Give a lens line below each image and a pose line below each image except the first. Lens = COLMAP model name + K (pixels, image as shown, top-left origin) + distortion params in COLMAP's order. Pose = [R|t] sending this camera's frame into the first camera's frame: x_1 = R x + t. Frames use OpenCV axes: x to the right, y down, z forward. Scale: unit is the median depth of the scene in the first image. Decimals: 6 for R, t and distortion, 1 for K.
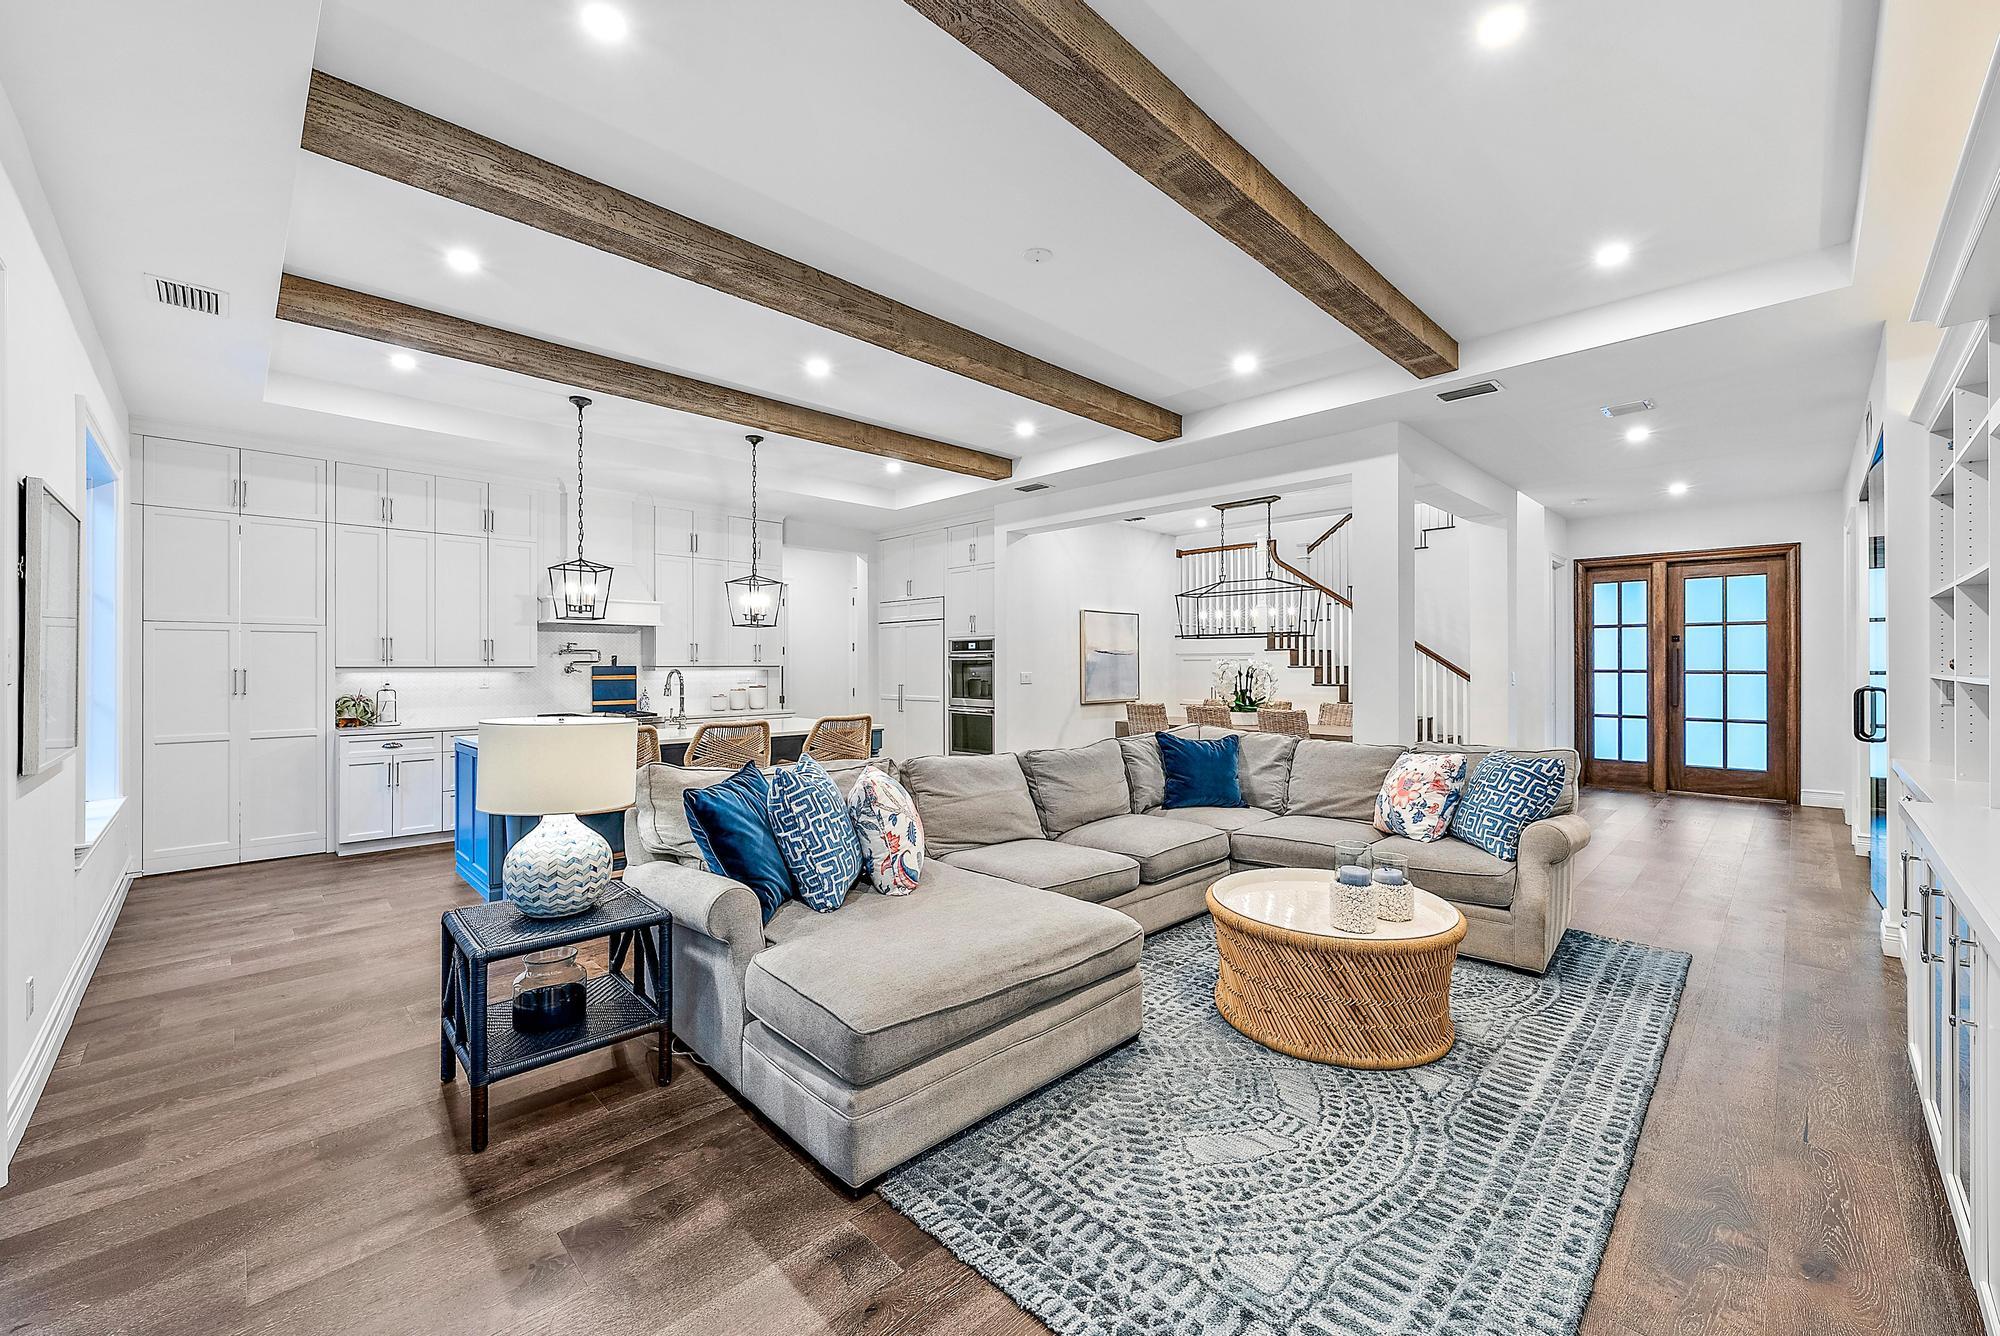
lens RADIAL K [[787.8, 0, 994.3], [0, 787.8, 665.3], [0, 0, 1]] dist [-0.000262, -0.000023]
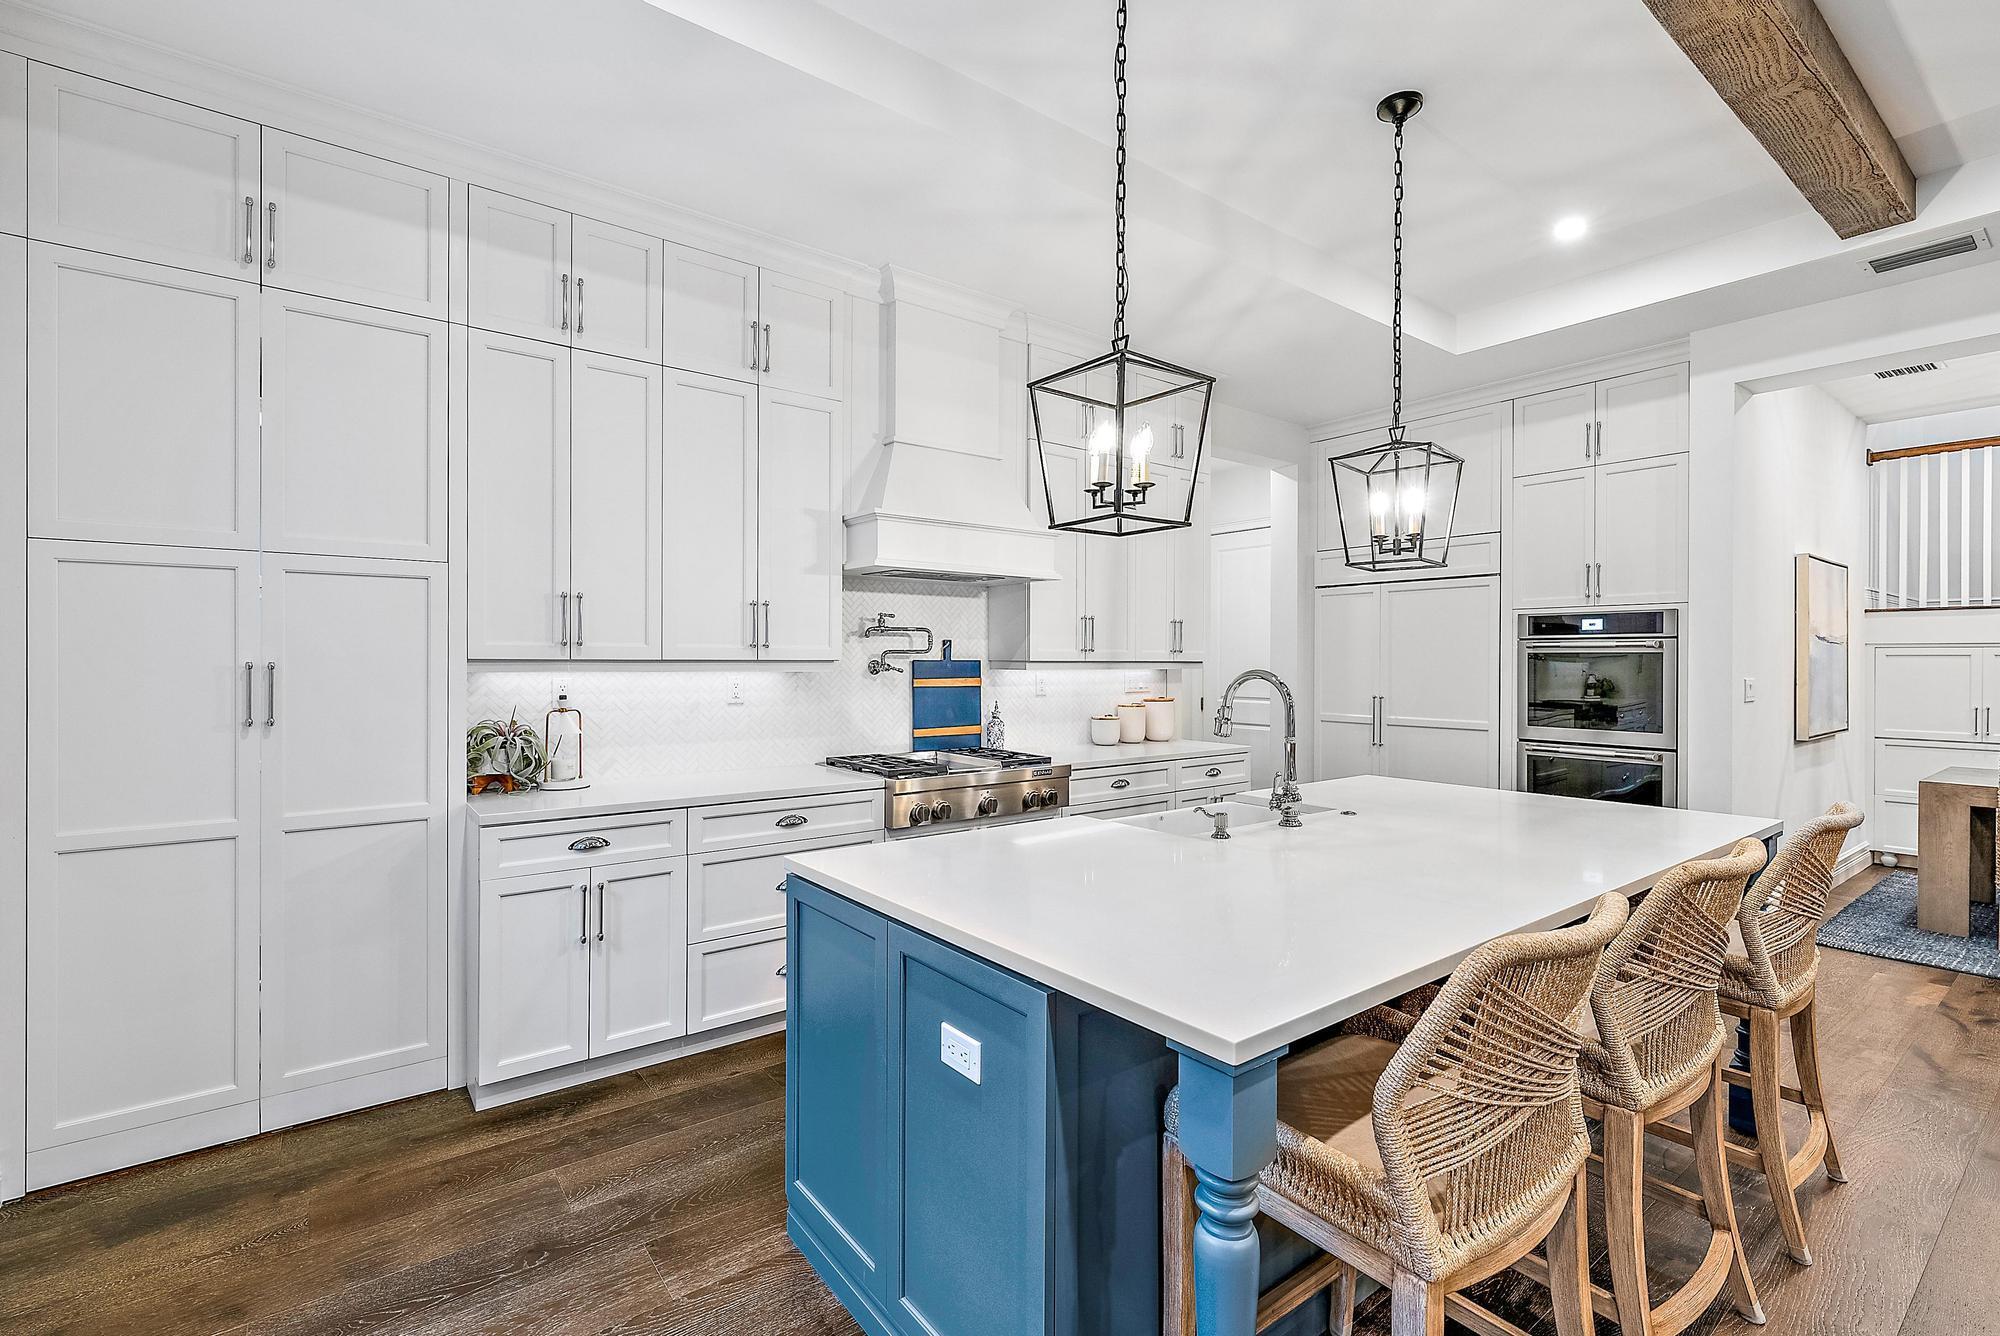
lens RADIAL K [[875.6, 0, 989.3], [0, 875.6, 668.0], [0, 0, 1]] dist [-0.001901, 0.000207]
pose [[0.992119, 0.007147, -0.125098, -0.397722], [-0.006065, 0.999941, 0.009025, 0.000684], [0.125155, -0.008195, 0.992103, 0.451968]]
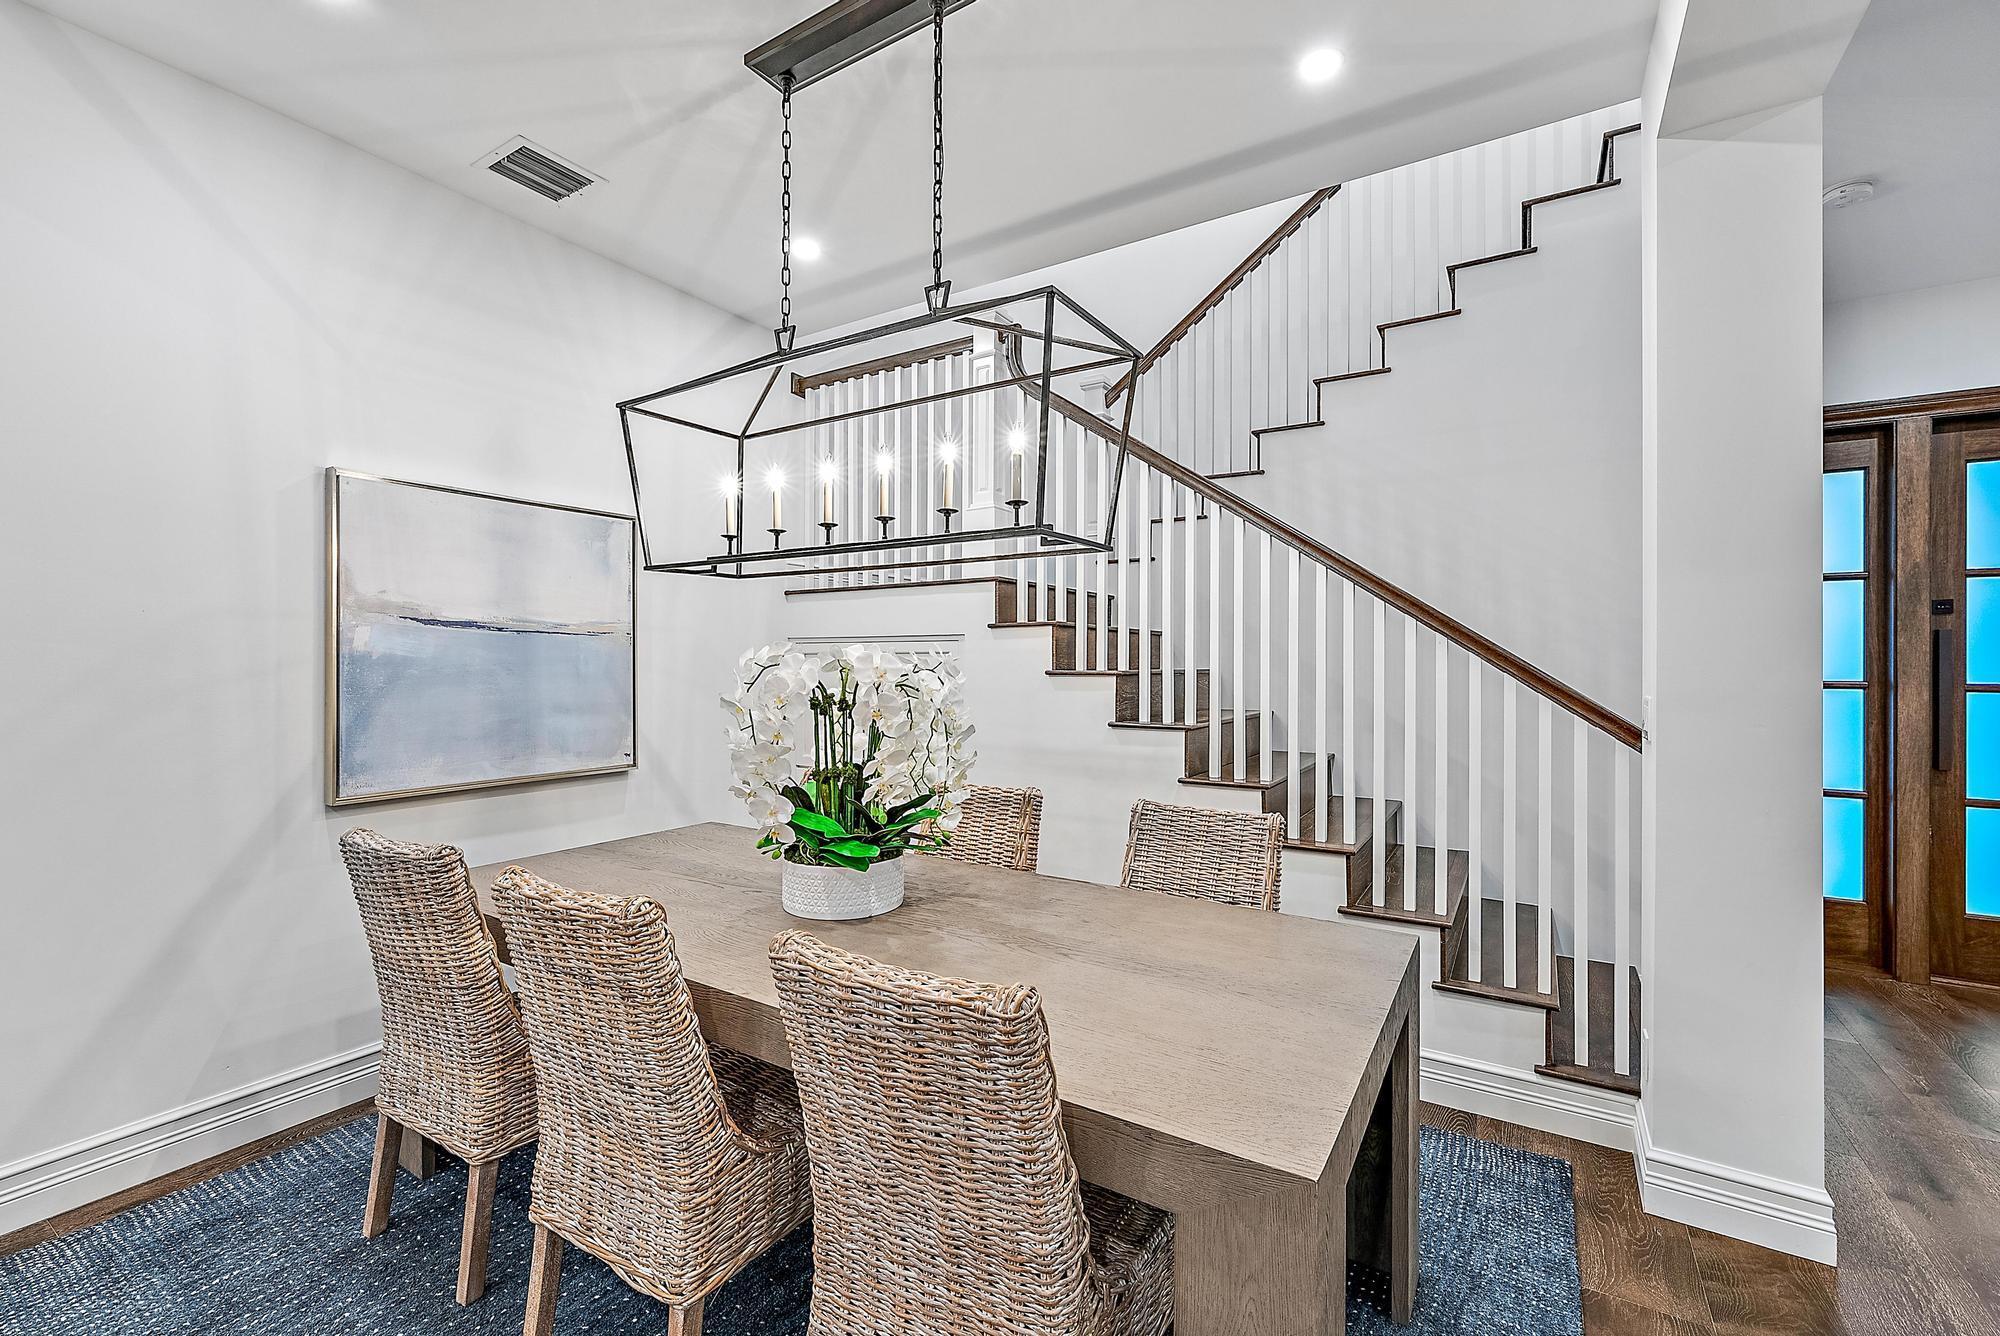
lens RADIAL K [[844.4, 0, 1000.5], [0, 844.4, 661.9], [0, 0, 1]] dist [0.026969, 0.000239]
pose [[0.973611, 0.003831, 0.228183, 0.325002], [-0.002907, 0.999986, -0.004385, -0.001708], [-0.228197, 0.003606, 0.973608, 0.776017]]
